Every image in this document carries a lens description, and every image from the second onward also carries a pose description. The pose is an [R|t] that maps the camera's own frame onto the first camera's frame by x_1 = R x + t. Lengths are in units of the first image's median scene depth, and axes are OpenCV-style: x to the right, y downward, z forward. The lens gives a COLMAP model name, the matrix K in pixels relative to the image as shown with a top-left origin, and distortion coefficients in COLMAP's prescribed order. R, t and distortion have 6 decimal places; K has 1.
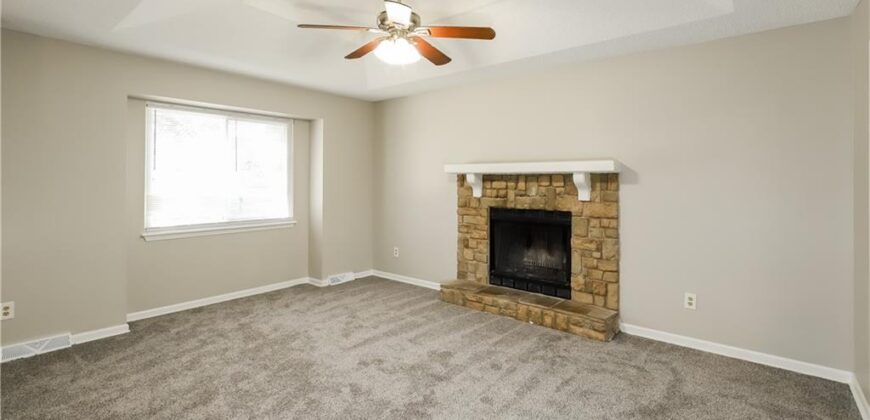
lens RADIAL K [[399.4, 0, 434.4], [0, 399.4, 176.5], [0, 0, 1]] dist [-0.000674, -0.000087]
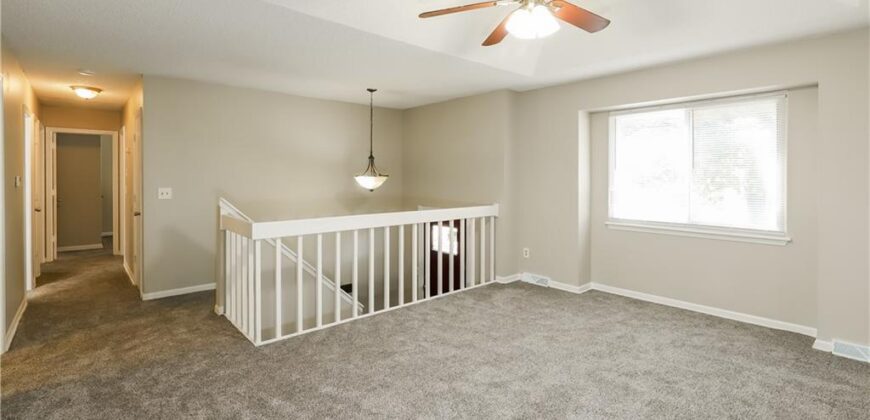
lens RADIAL K [[405.0, 0, 437.9], [0, 405.0, 181.4], [0, 0, 1]] dist [0.021669, -0.000012]
pose [[-0.135639, 0.009626, -0.990712, 0.558385], [0.010287, 0.999913, 0.008307, 0.003557], [0.990705, -0.009064, -0.135726, 0.644085]]
